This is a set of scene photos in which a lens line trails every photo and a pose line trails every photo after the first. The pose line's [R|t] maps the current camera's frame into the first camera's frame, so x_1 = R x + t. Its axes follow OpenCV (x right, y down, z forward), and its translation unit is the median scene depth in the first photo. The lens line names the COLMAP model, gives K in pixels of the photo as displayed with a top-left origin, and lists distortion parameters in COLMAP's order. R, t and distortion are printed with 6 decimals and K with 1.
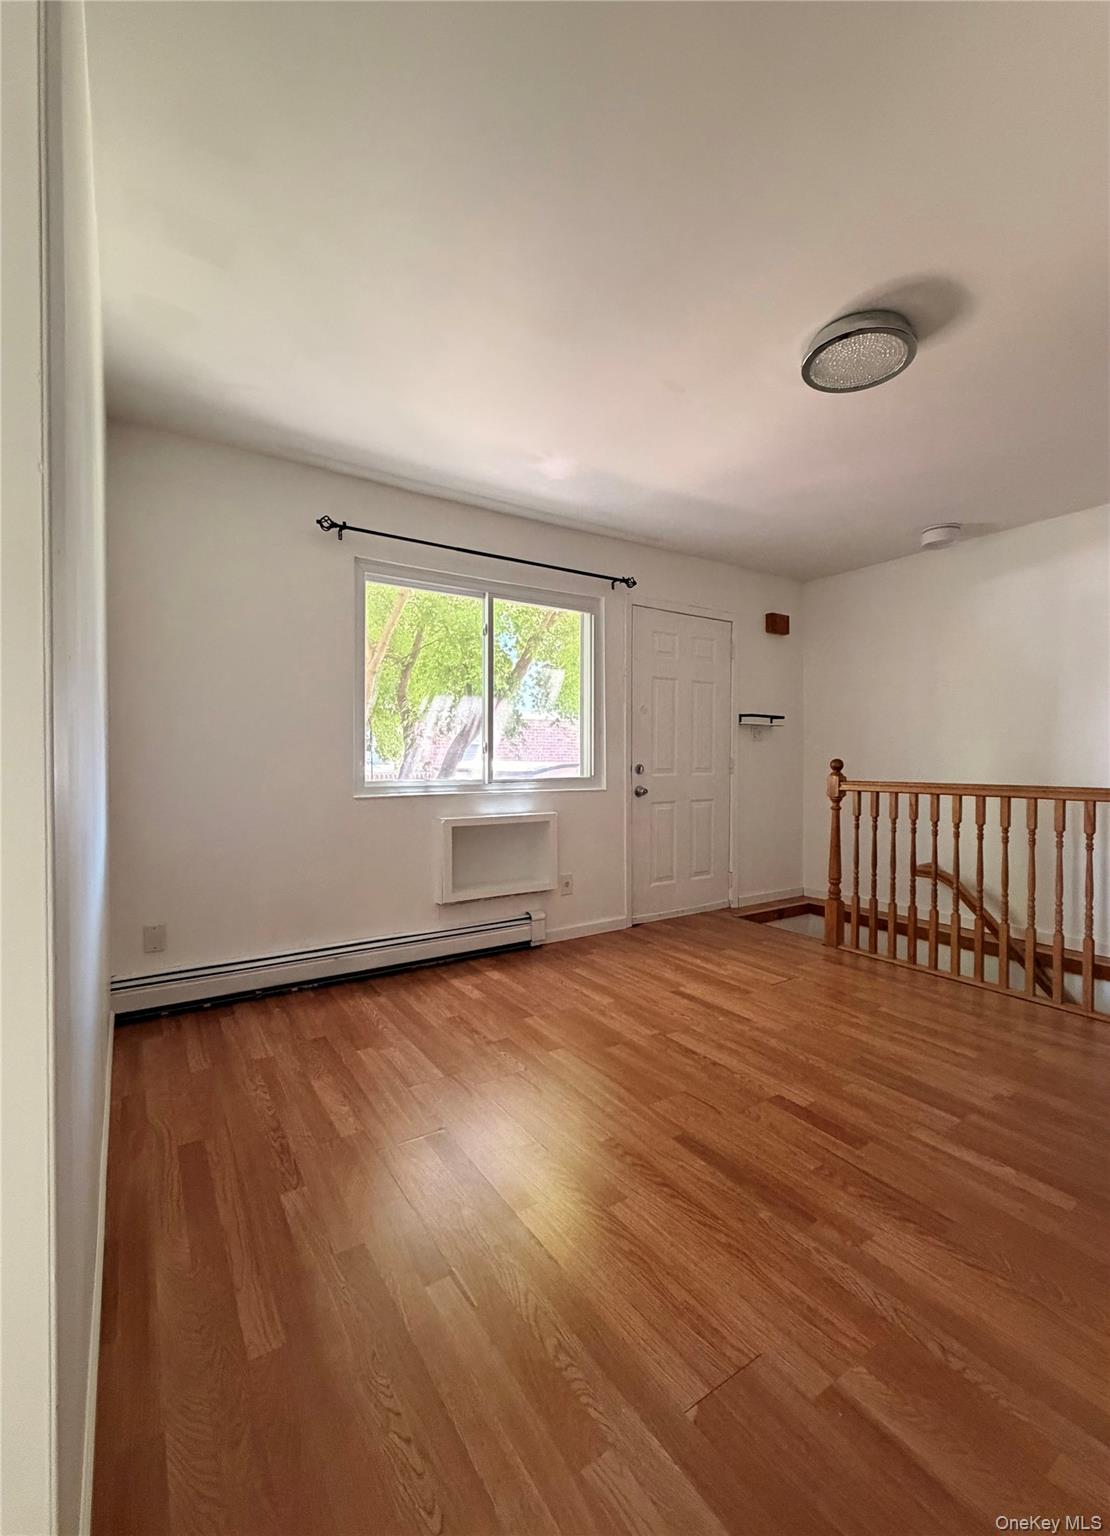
lens RADIAL K [[648.9, 0, 568.5], [0, 648.9, 765.2], [0, 0, 1]] dist [-0.005227, -0.000237]
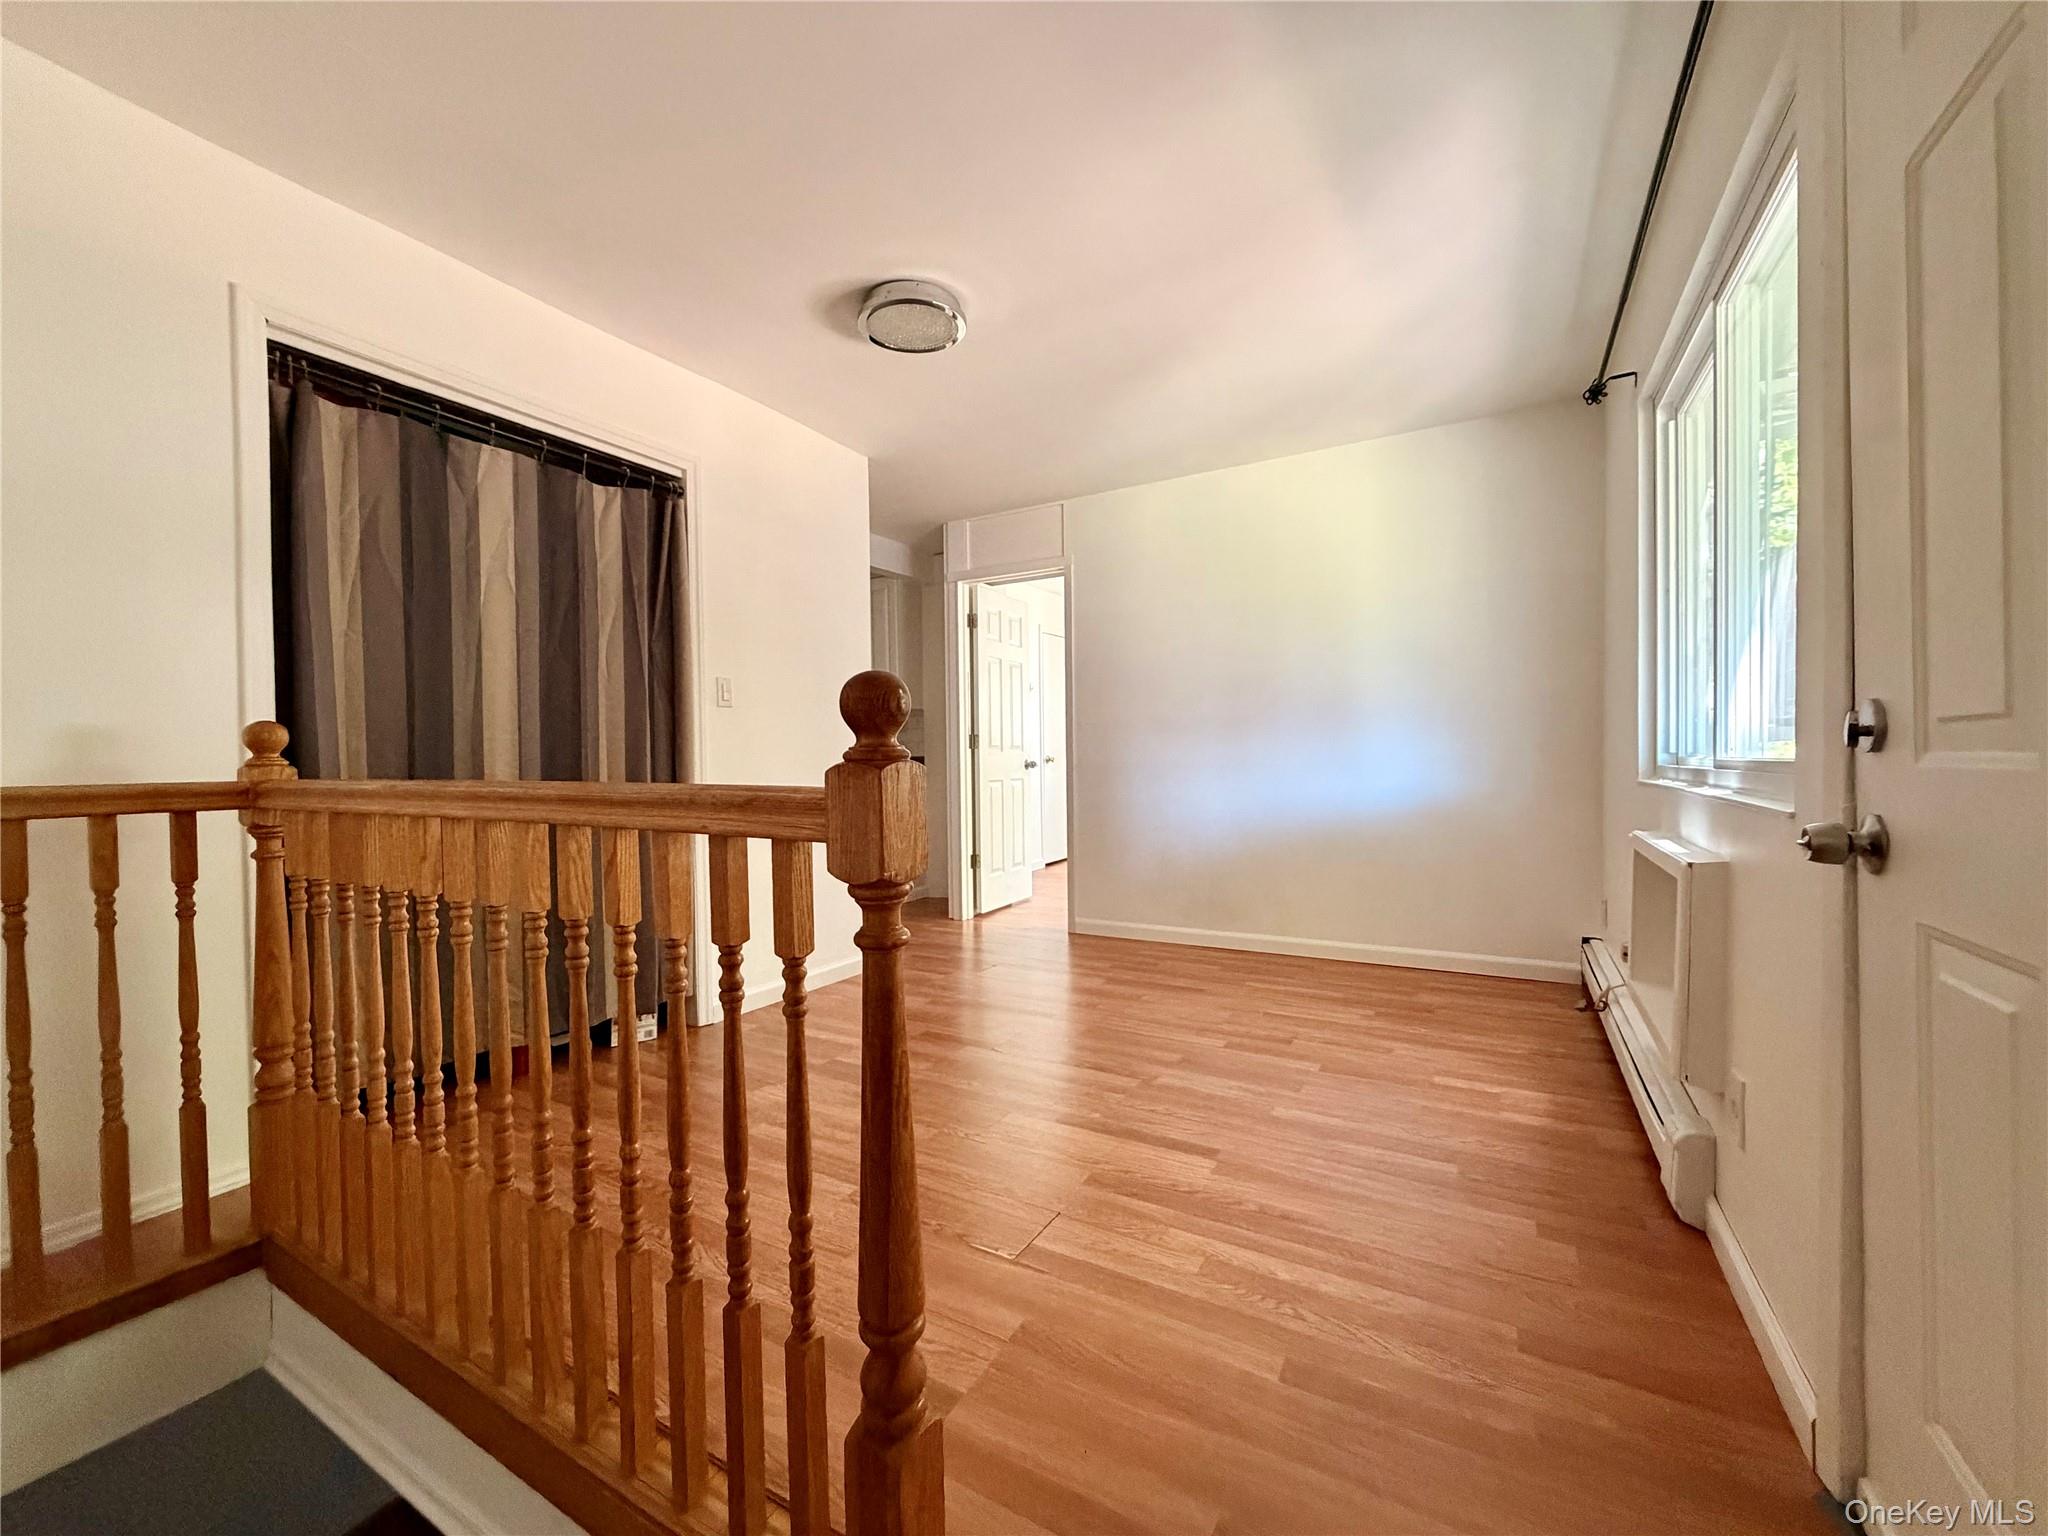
lens RADIAL K [[822.3, 0, 1020.6], [0, 822.3, 768.7], [0, 0, 1]] dist [-0.000518, 0.000200]
pose [[-0.895569, 0.017477, -0.444580, 0.603381], [0.006719, 0.999646, 0.025761, 0.014432], [0.444873, 0.020083, -0.895369, 1.534659]]
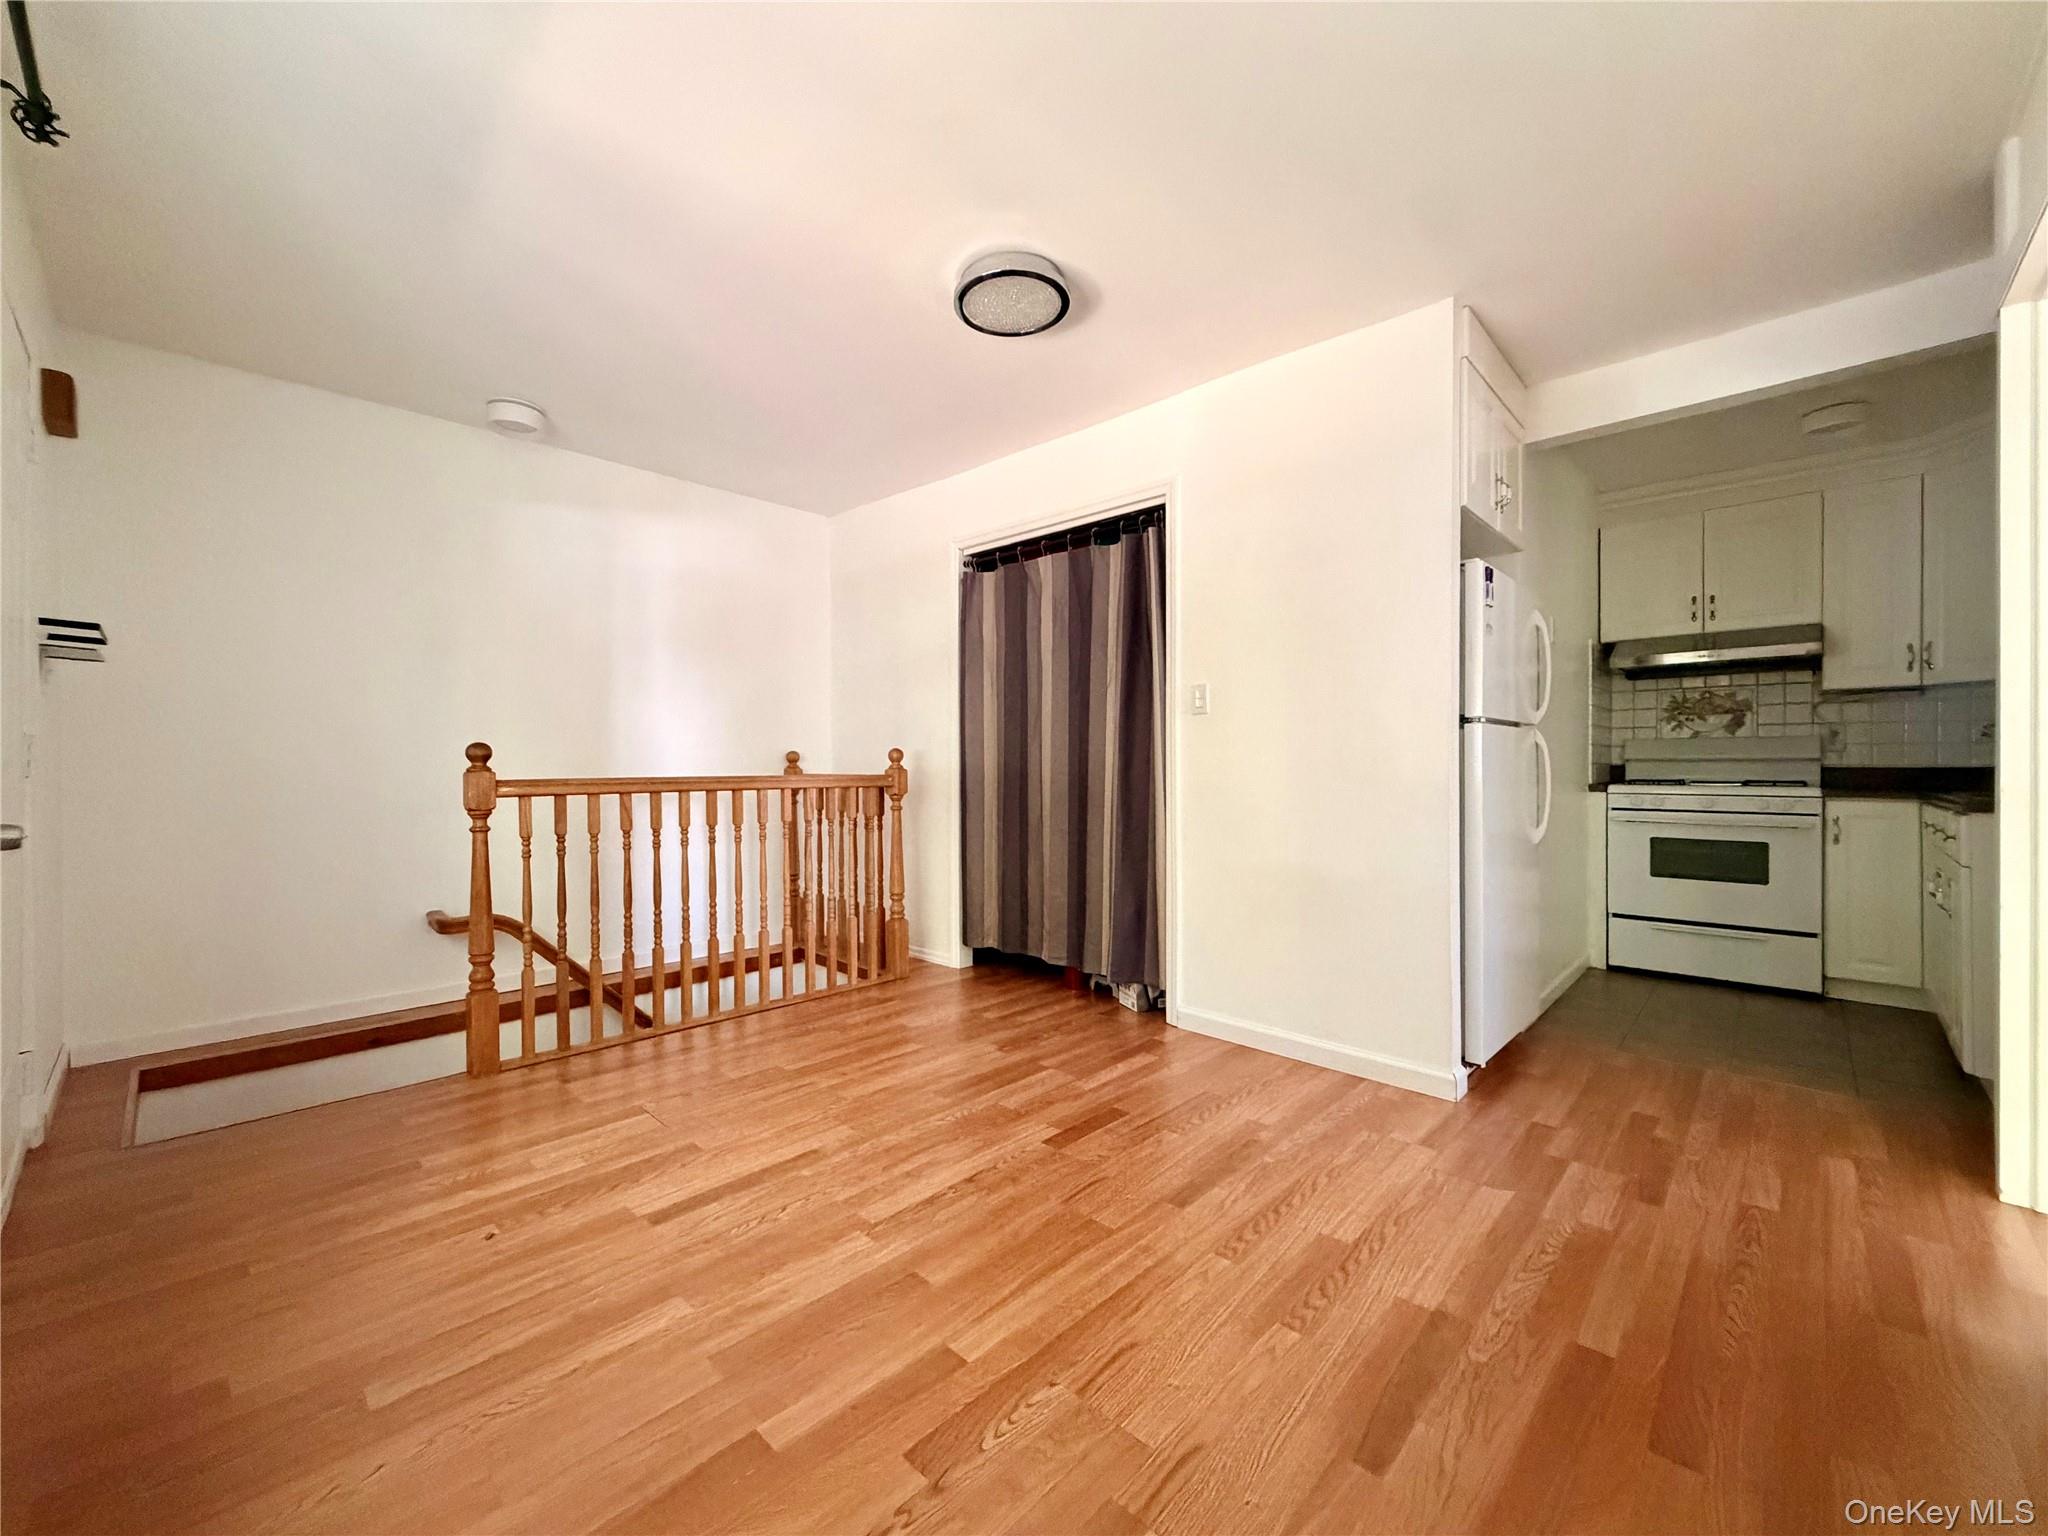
lens RADIAL K [[822.3, 0, 1010.1], [0, 822.3, 769.4], [0, 0, 1]] dist [-0.000518, 0.000200]
pose [[-0.207204, -0.003977, 0.978290, -0.479683], [0.013048, 0.999892, 0.006828, 0.018943], [-0.978211, 0.014179, -0.207130, 0.869305]]
